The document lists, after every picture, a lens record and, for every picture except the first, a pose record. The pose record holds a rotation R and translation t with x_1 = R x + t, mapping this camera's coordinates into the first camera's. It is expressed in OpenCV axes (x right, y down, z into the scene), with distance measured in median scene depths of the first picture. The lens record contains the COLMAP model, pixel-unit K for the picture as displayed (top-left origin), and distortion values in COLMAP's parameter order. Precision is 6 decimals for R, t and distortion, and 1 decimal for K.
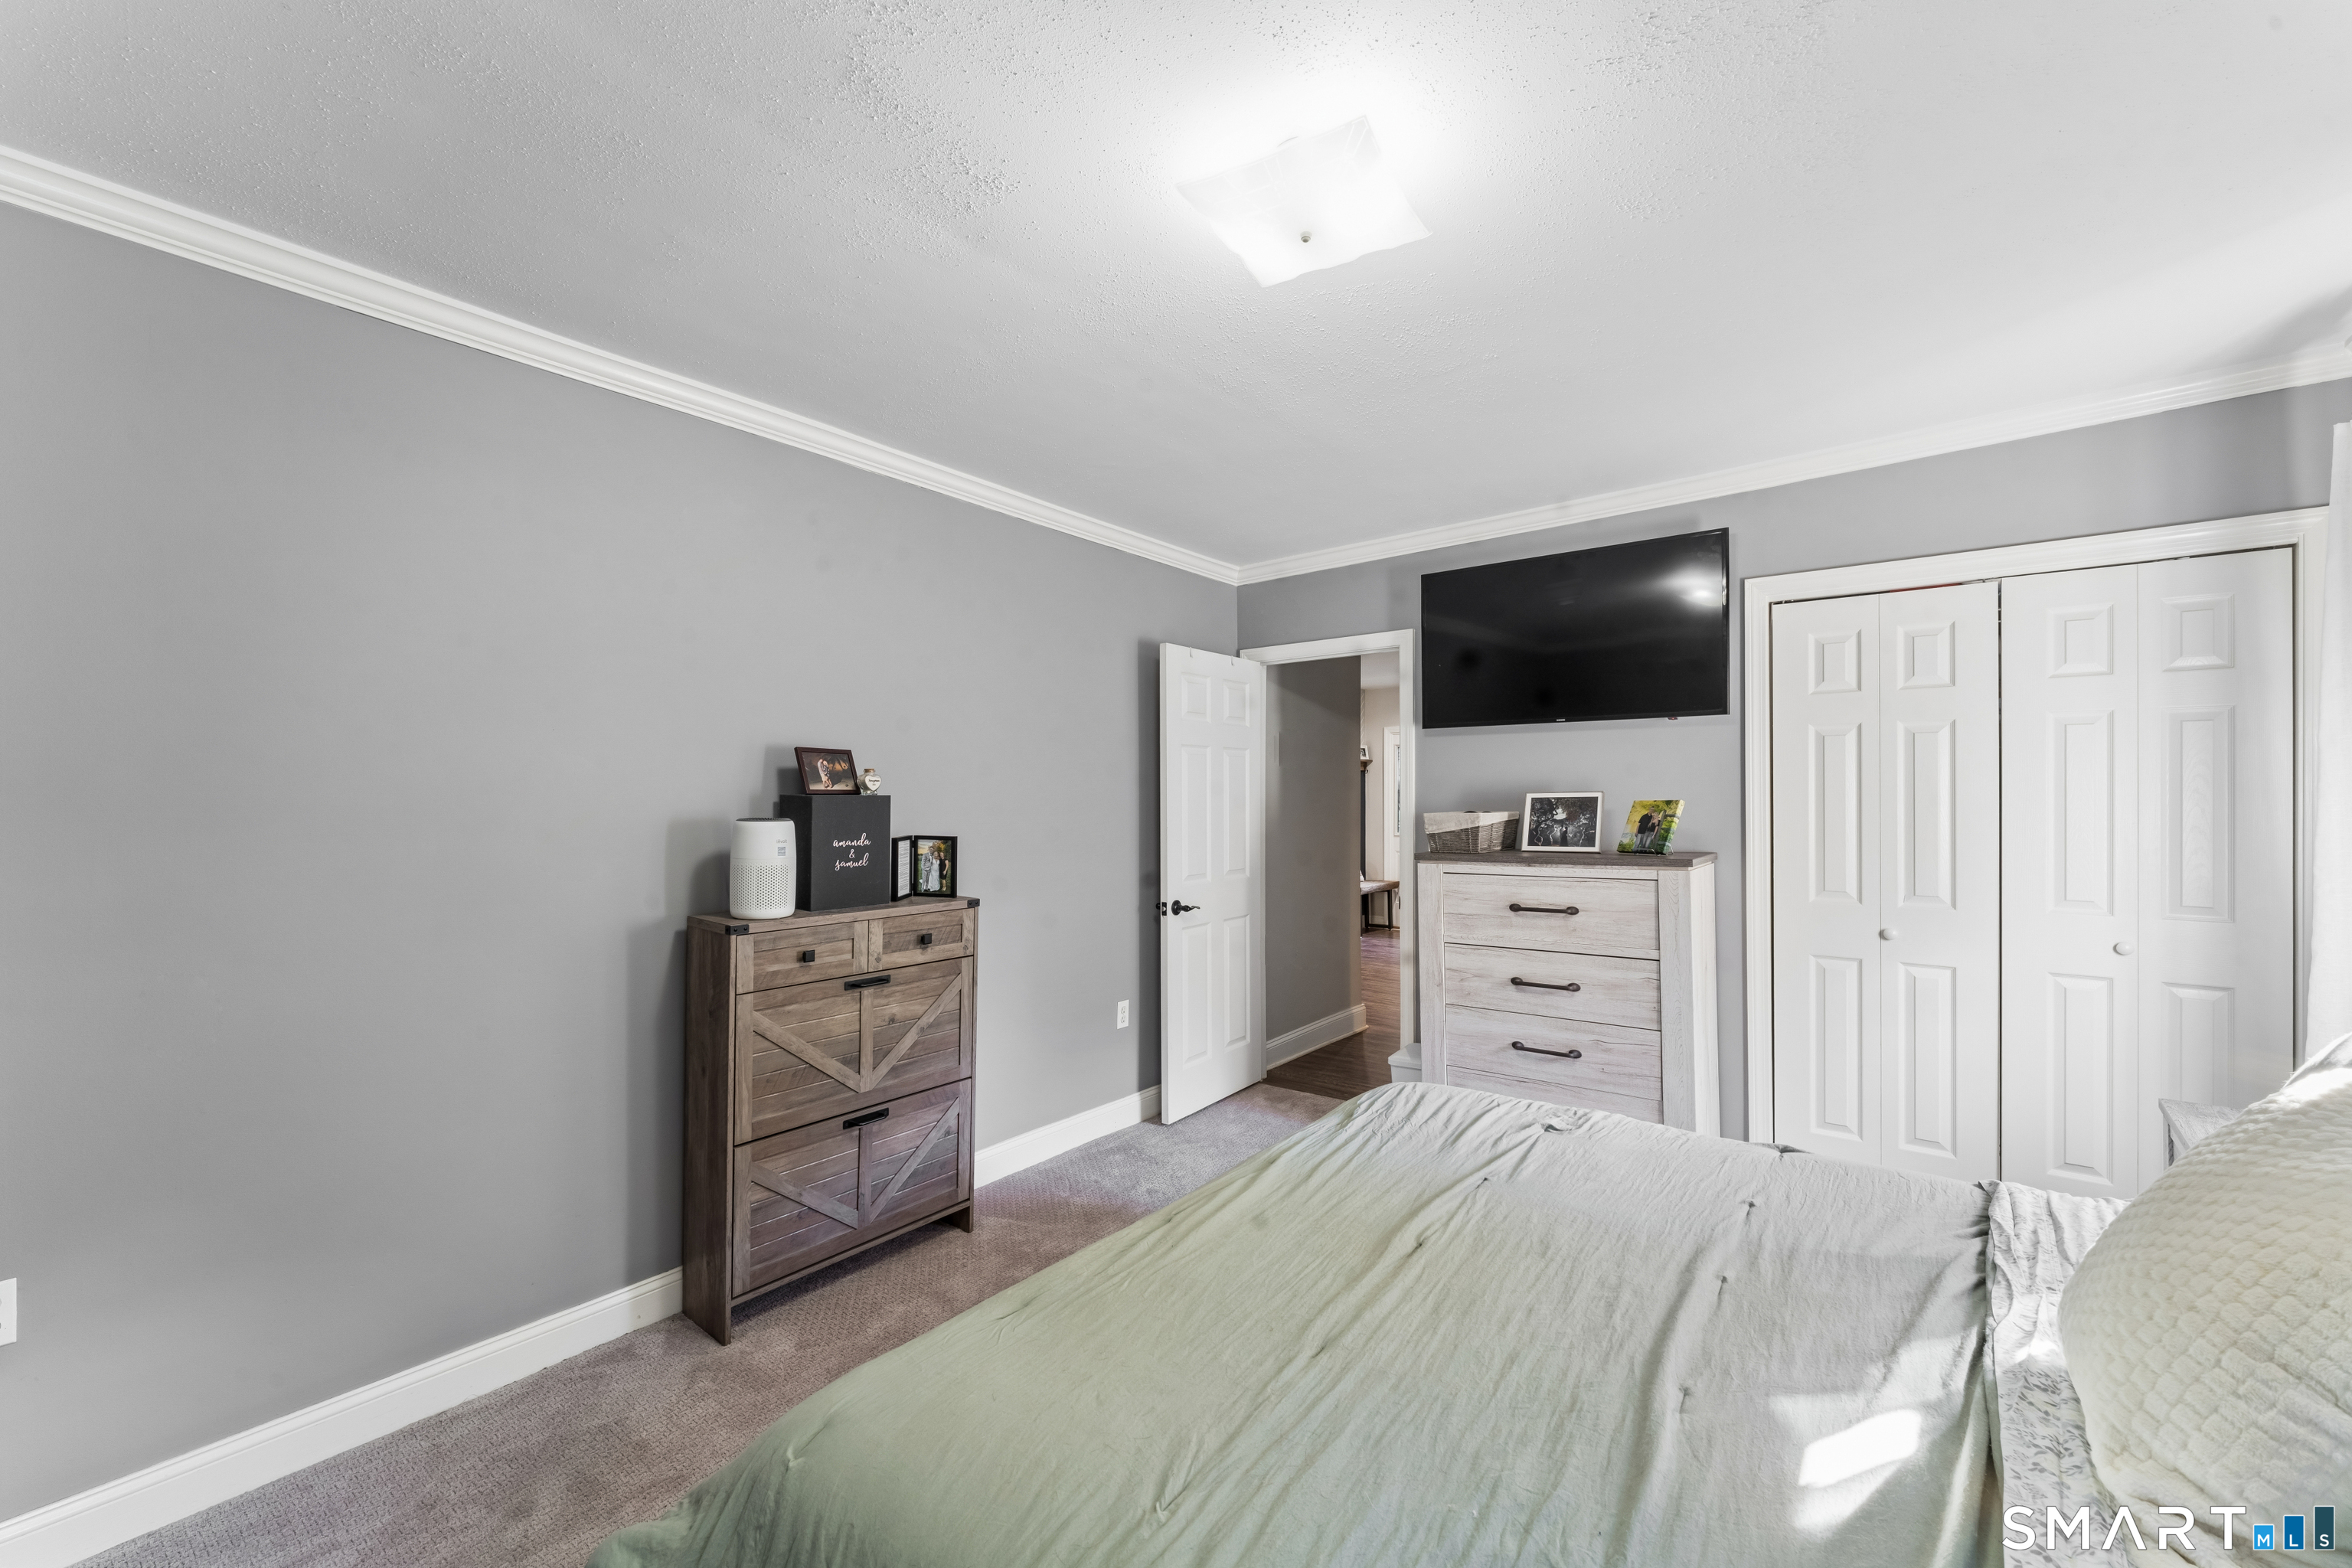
lens RADIAL K [[945.3, 0, 1193.2], [0, 945.3, 794.1], [0, 0, 1]] dist [-0.003134, -0.001315]
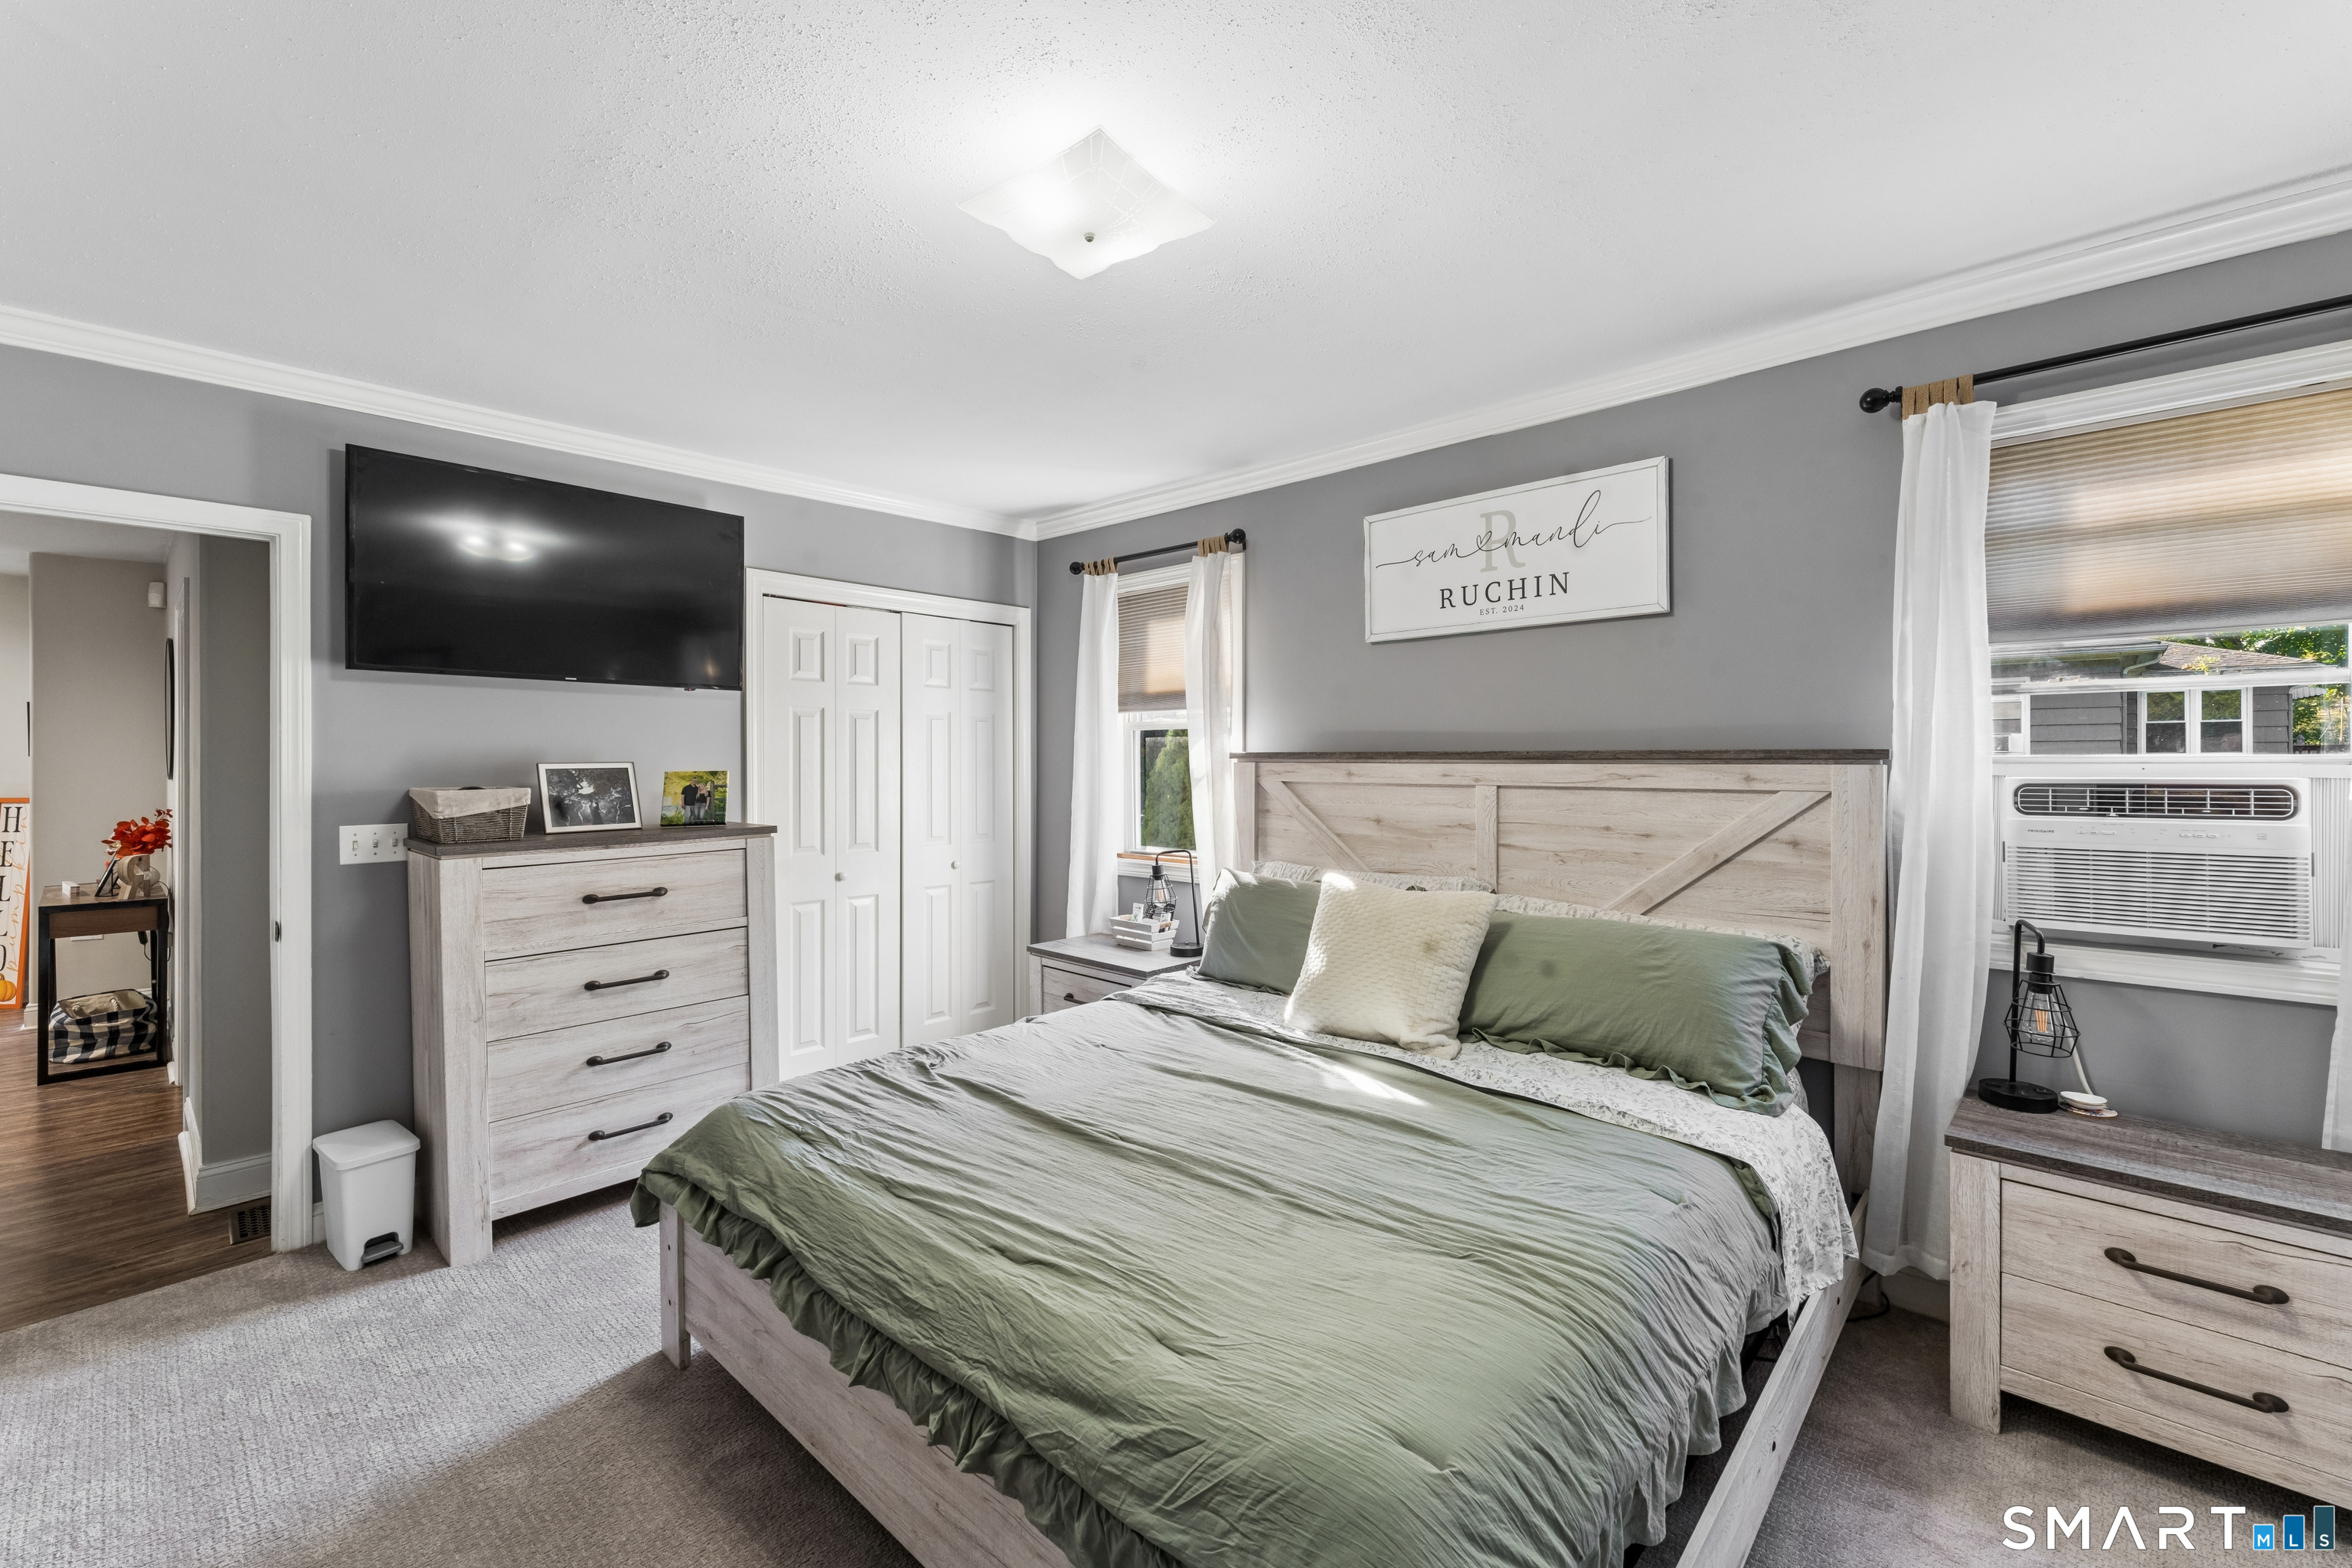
lens RADIAL K [[945.3, 0, 1197.8], [0, 945.3, 771.8], [0, 0, 1]] dist [-0.003134, -0.001315]
pose [[0.095586, -0.004401, 0.995411, -0.524833], [0.000766, 0.999990, 0.004347, 0.003912], [-0.995421, 0.000346, 0.095589, 0.446164]]
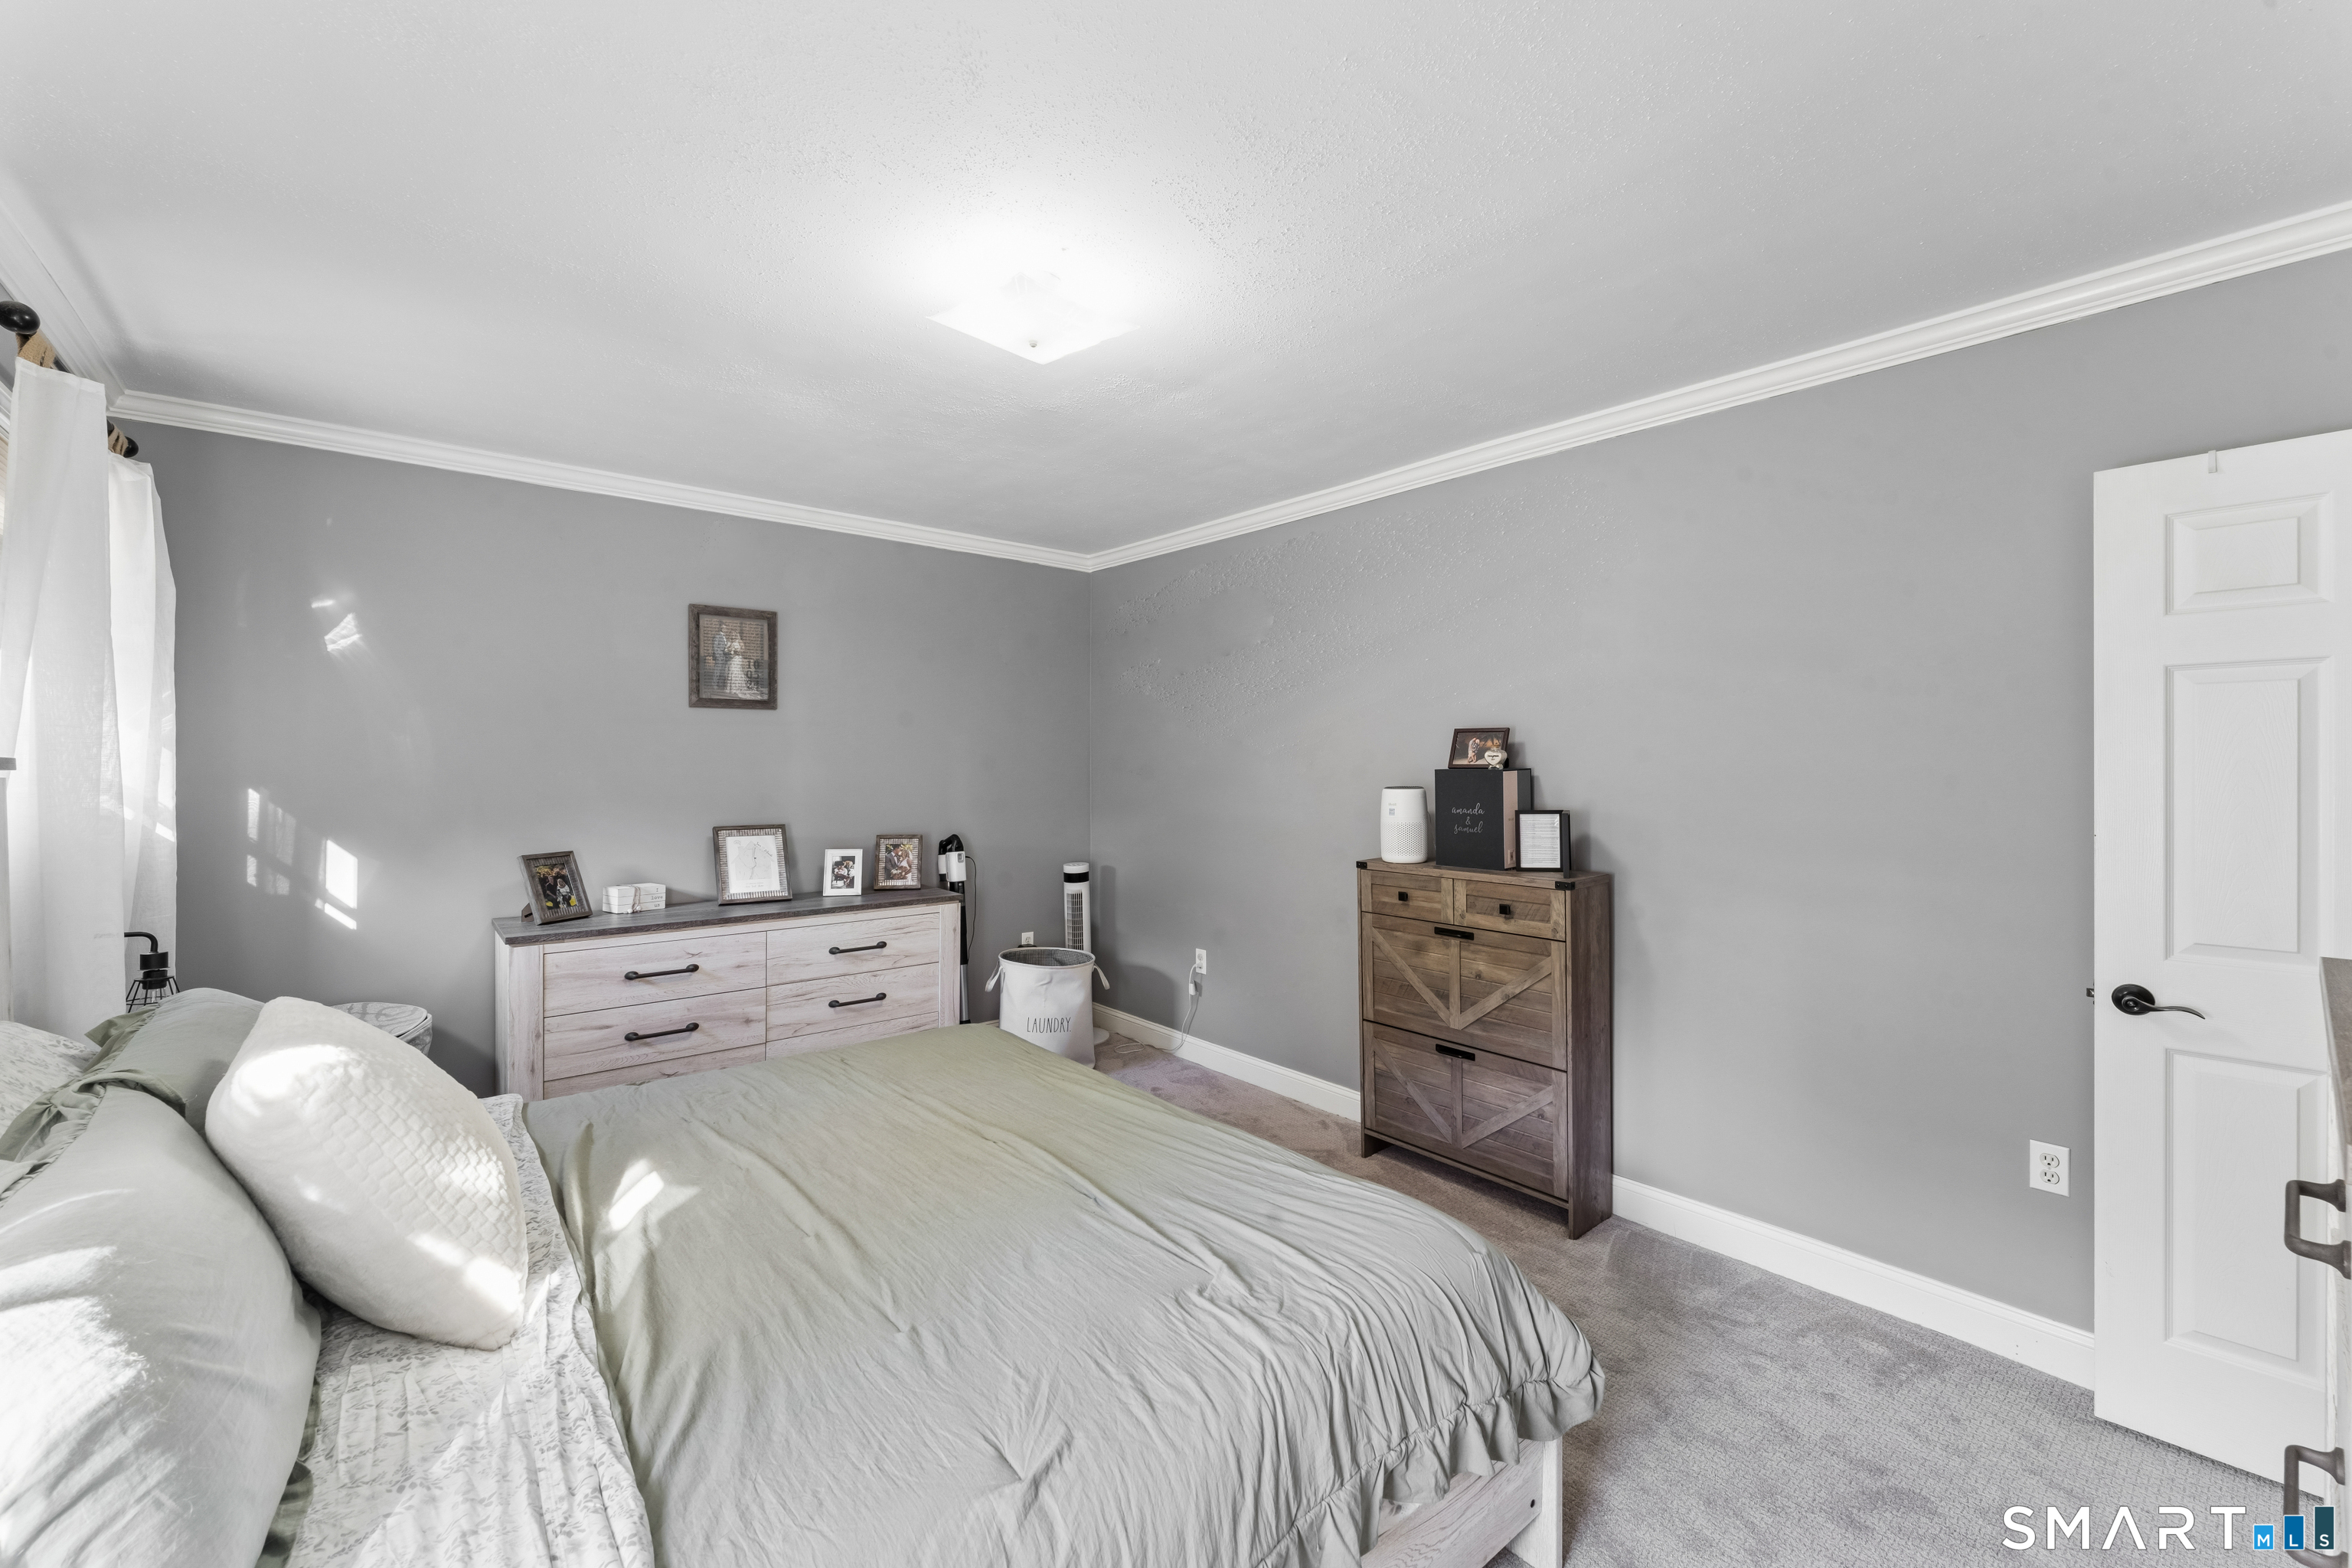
lens RADIAL K [[945.3, 0, 1167.2], [0, 945.3, 769.2], [0, 0, 1]] dist [-0.003134, -0.001315]
pose [[-0.214889, 0.006714, -0.976615, 0.781128], [0.003618, 0.999975, 0.006079, -0.006779], [0.976632, -0.002227, -0.214908, 0.839889]]
